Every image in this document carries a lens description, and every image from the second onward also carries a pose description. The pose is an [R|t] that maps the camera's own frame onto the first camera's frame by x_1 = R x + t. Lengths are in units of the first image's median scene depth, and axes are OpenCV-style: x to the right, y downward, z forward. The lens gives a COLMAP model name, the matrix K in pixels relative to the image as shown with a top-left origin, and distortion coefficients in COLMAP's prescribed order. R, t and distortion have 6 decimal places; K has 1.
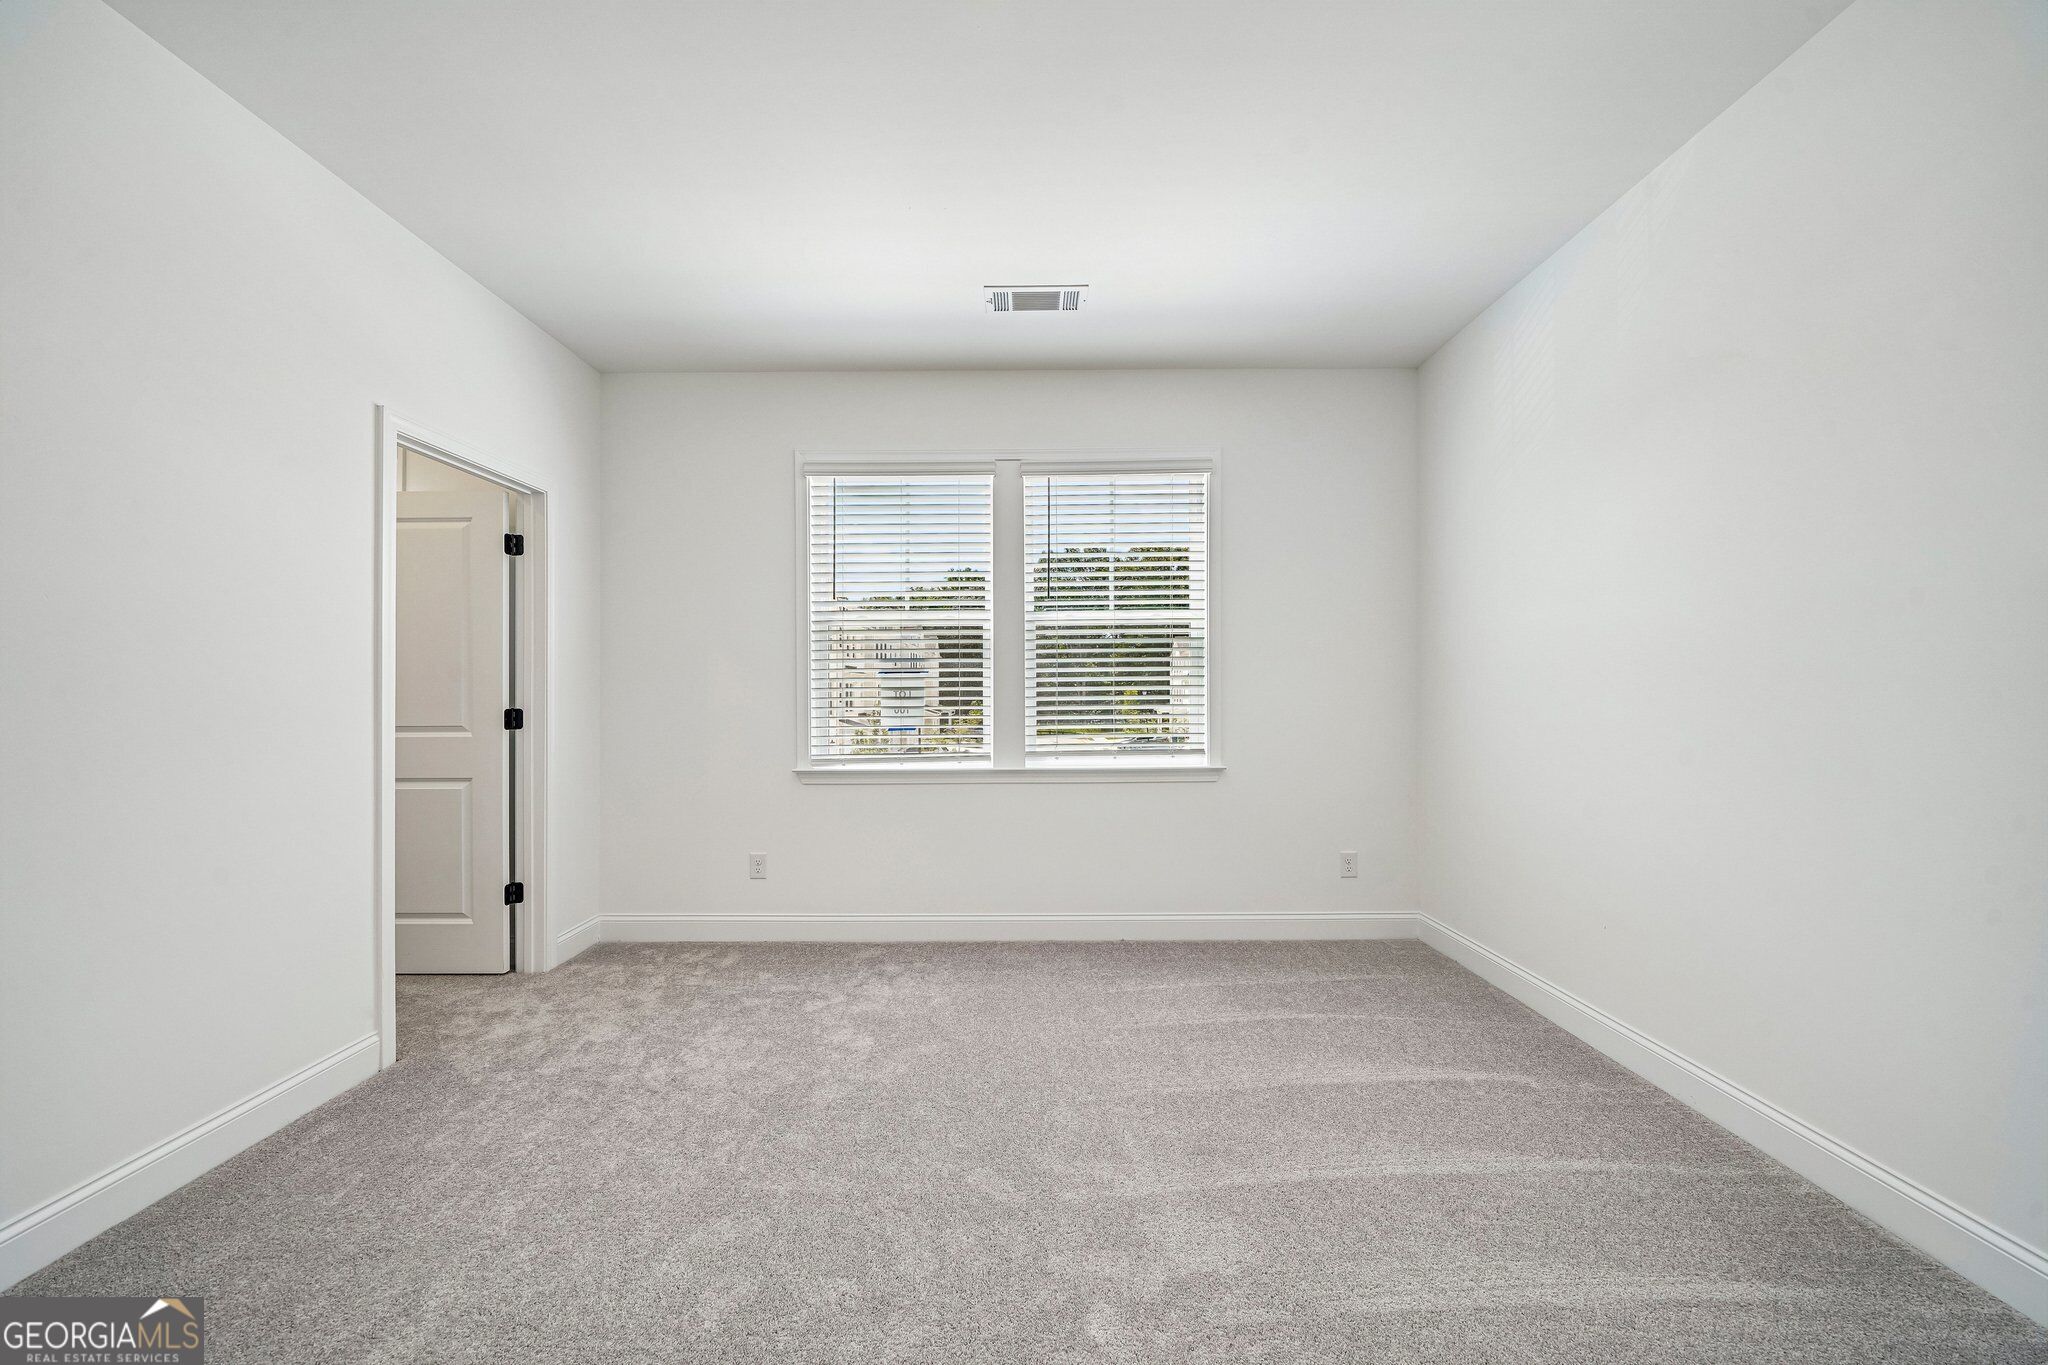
lens RADIAL K [[711.1, 0, 1013.6], [0, 711.1, 678.8], [0, 0, 1]] dist [-0.003351, -0.000044]
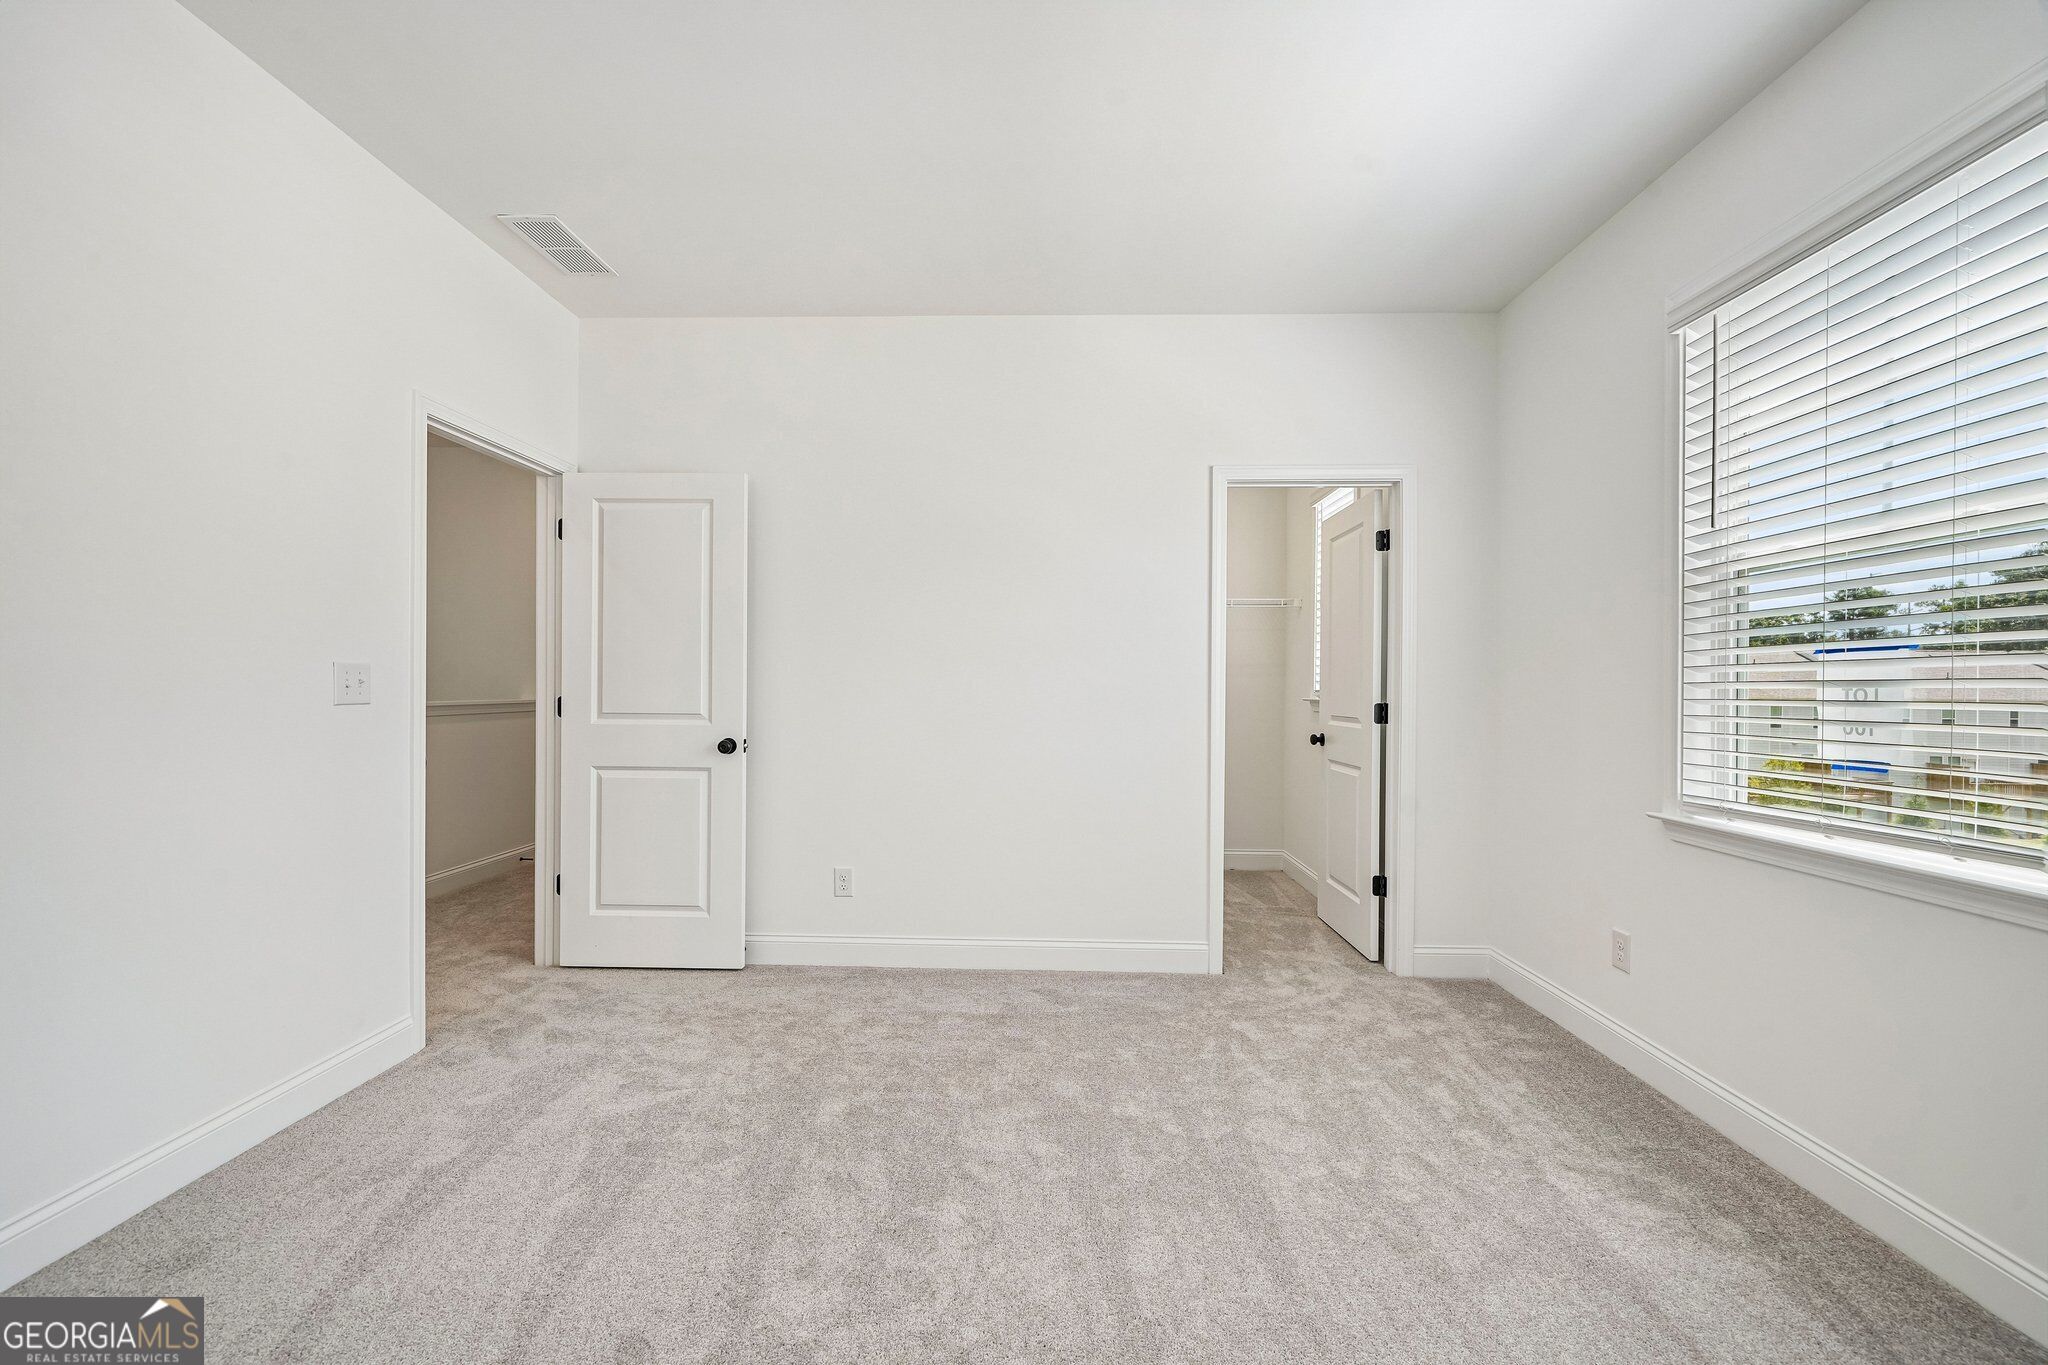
lens RADIAL K [[823.4, 0, 1031.9], [0, 823.4, 681.7], [0, 0, 1]] dist [-0.000937, -0.000155]
pose [[-0.023805, -0.003987, -0.999709, 0.478635], [0.012145, 0.999917, -0.004277, 0.010243], [0.999643, -0.012244, -0.023755, 0.532871]]
